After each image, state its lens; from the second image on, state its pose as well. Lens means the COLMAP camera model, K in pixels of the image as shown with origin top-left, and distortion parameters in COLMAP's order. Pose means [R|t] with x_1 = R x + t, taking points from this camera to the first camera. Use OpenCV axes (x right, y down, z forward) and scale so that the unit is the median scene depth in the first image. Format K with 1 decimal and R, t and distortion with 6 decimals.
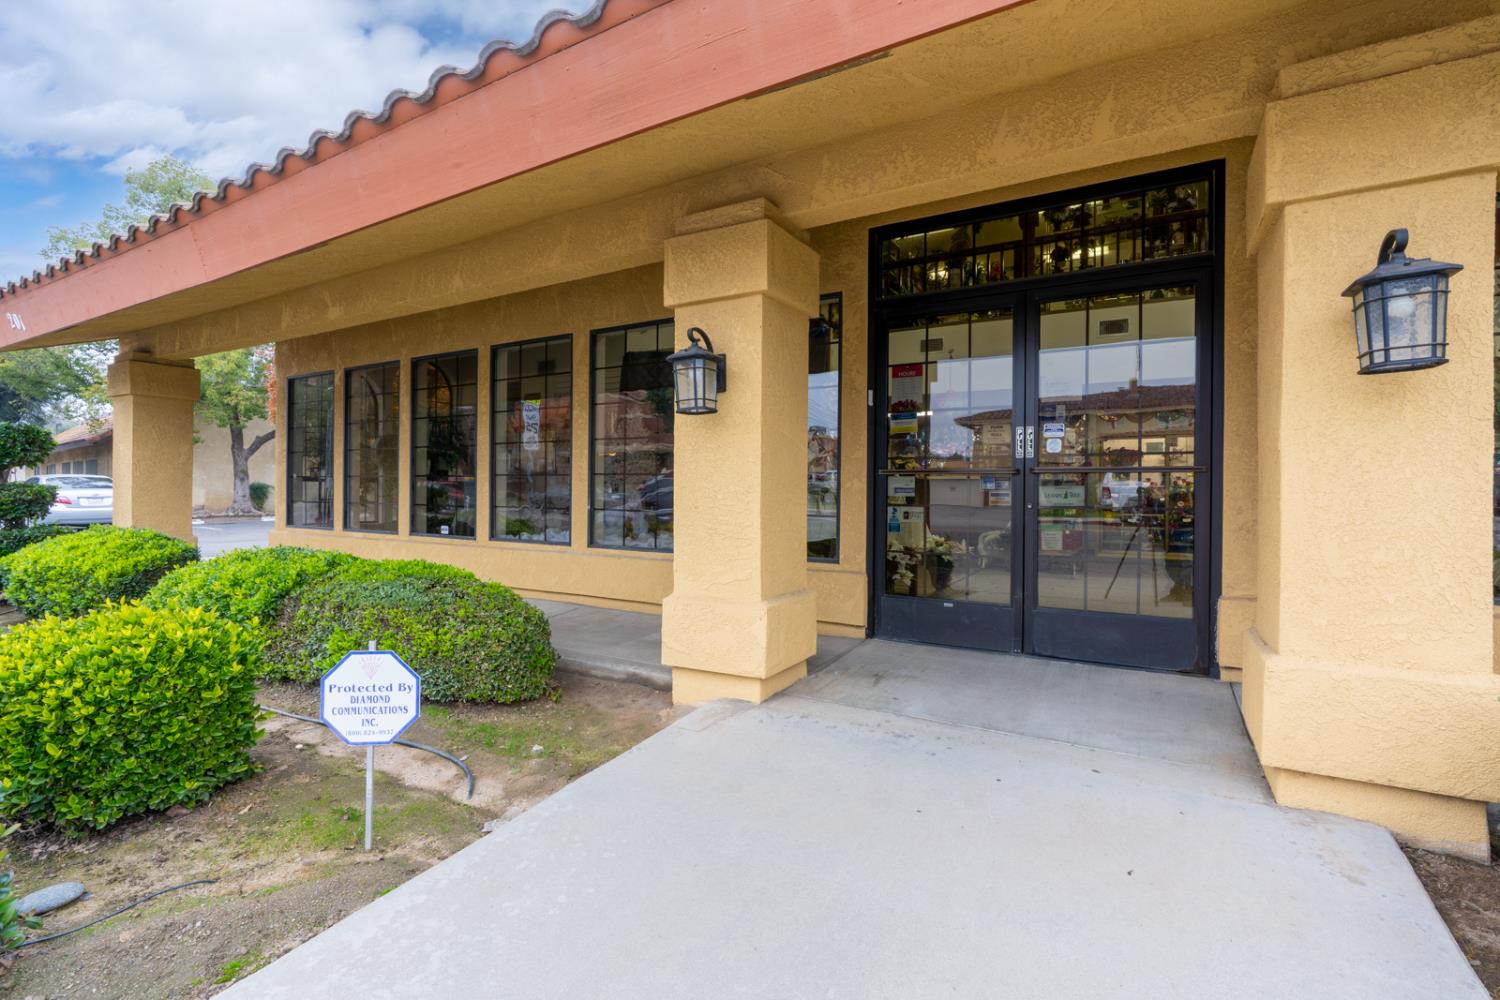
lens RADIAL K [[679.4, 0, 752.6], [0, 679.4, 493.2], [0, 0, 1]] dist [-0.008527, 0.003499]
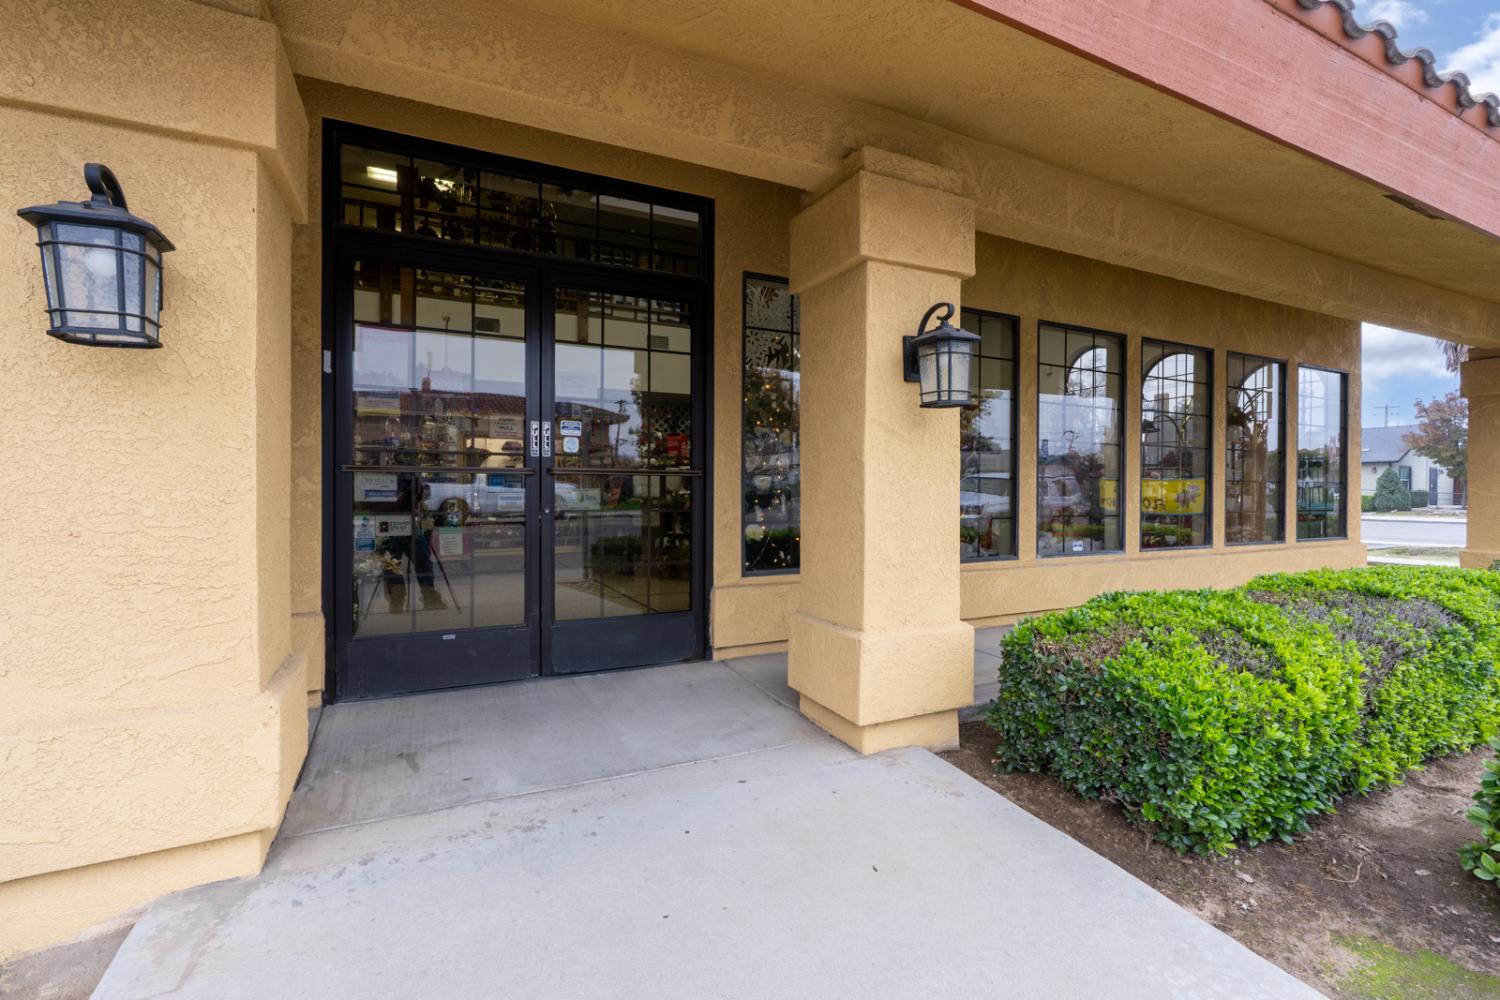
lens RADIAL K [[679.4, 0, 752.7], [0, 679.4, 493.9], [0, 0, 1]] dist [-0.008527, 0.003499]
pose [[0.547305, -0.007924, 0.836896, -0.237347], [0.002448, 0.999966, 0.007867, -0.011858], [-0.836930, -0.002257, 0.547306, 0.347100]]
